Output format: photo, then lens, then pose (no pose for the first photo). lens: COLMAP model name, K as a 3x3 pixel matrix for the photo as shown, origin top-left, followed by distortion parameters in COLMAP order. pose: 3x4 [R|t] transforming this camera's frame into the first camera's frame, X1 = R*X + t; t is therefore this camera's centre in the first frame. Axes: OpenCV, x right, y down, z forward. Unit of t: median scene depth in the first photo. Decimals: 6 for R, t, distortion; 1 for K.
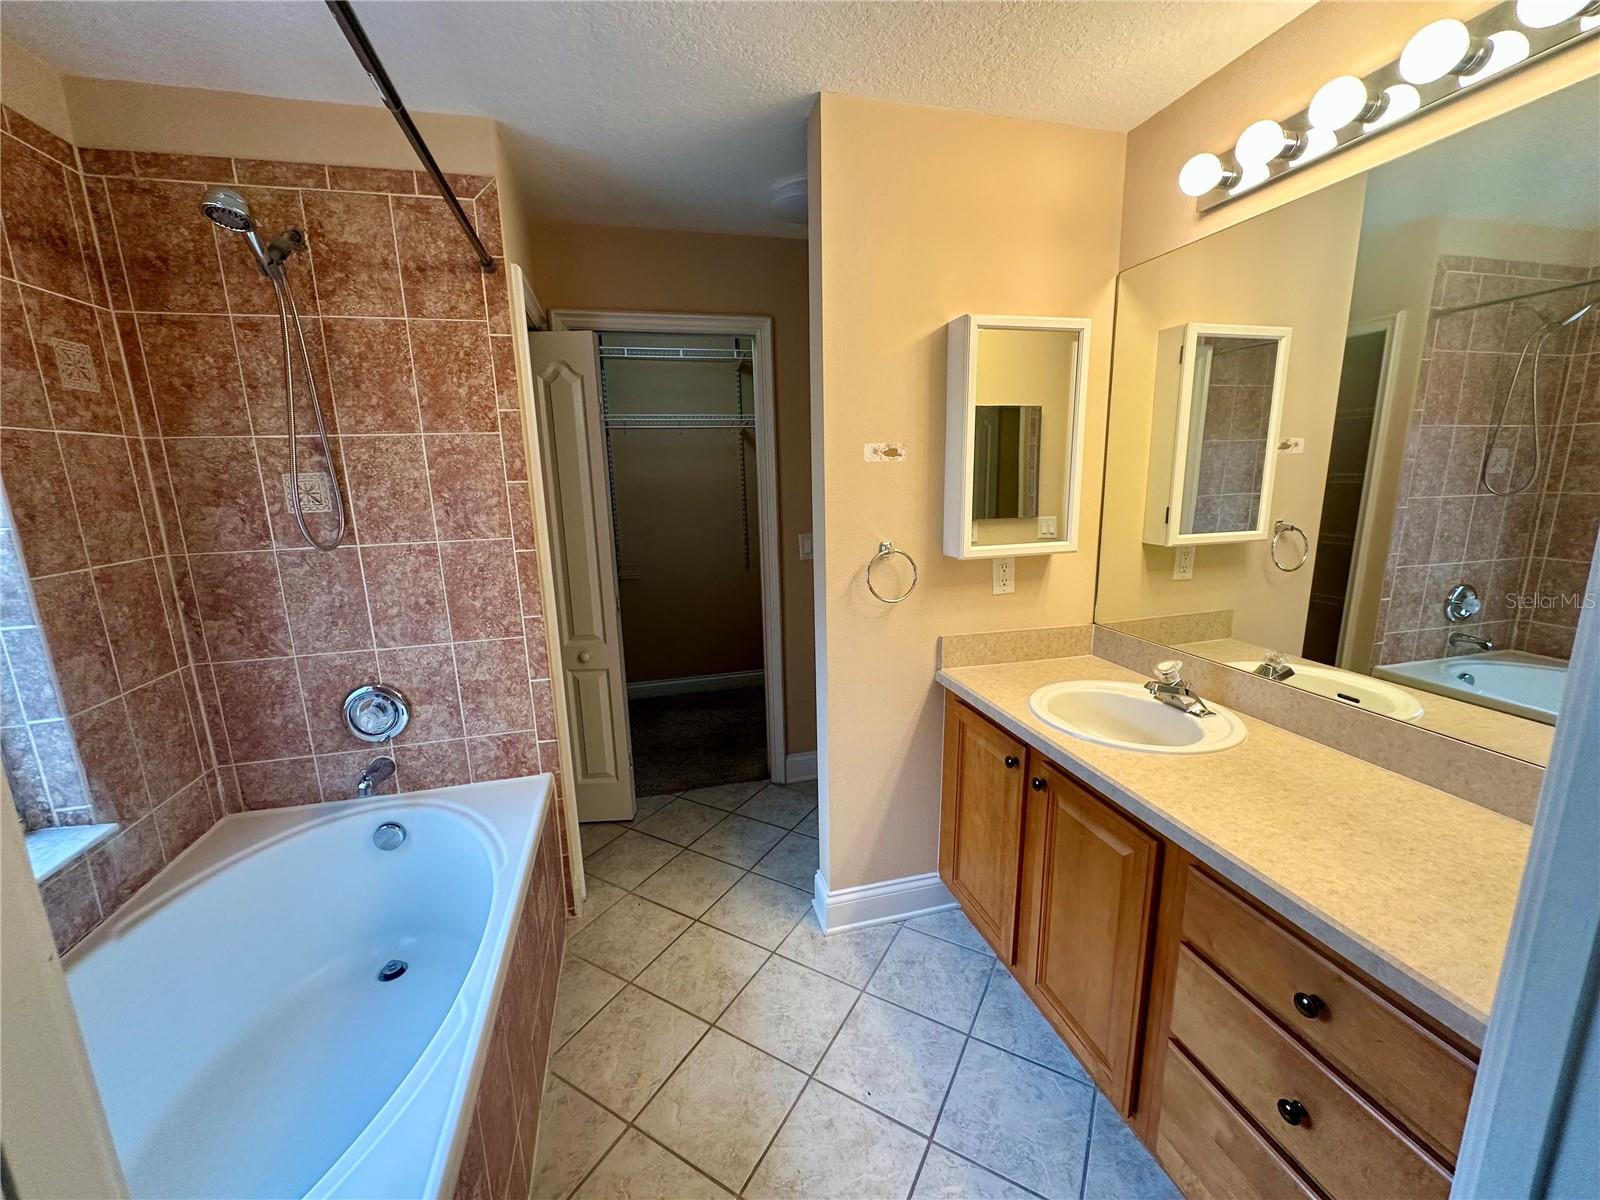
lens RADIAL K [[638.7, 0, 800.0], [0, 638.7, 600.0], [0, 0, 1]] dist [-0.000021, 0.000447]
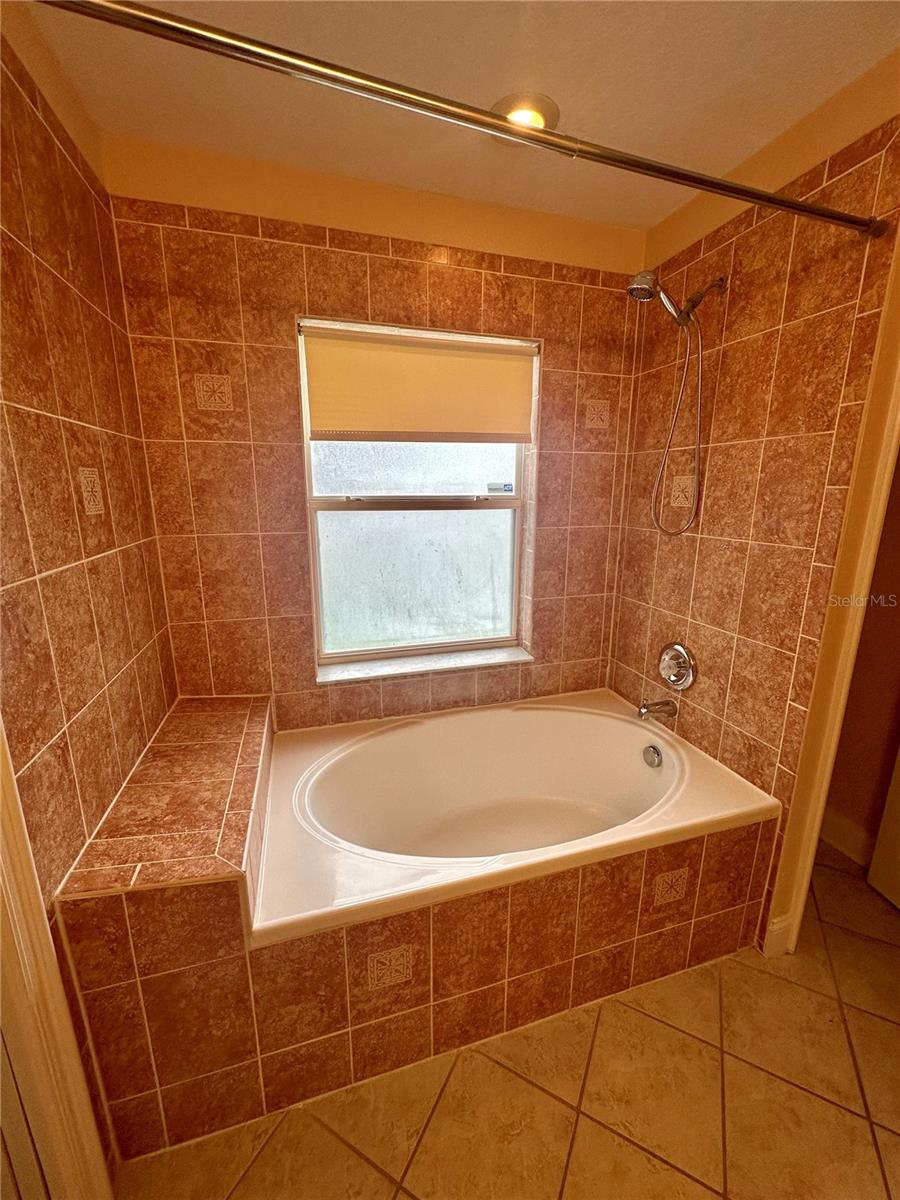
lens RADIAL K [[479.0, 0, 450.0], [0, 479.0, 600.0], [0, 0, 1]] dist [-0.000021, 0.000447]
pose [[0.042823, 0.253425, -0.966407, 0.218509], [-0.205652, 0.948816, 0.239699, -0.089367], [0.977688, 0.188479, 0.092748, 0.463074]]
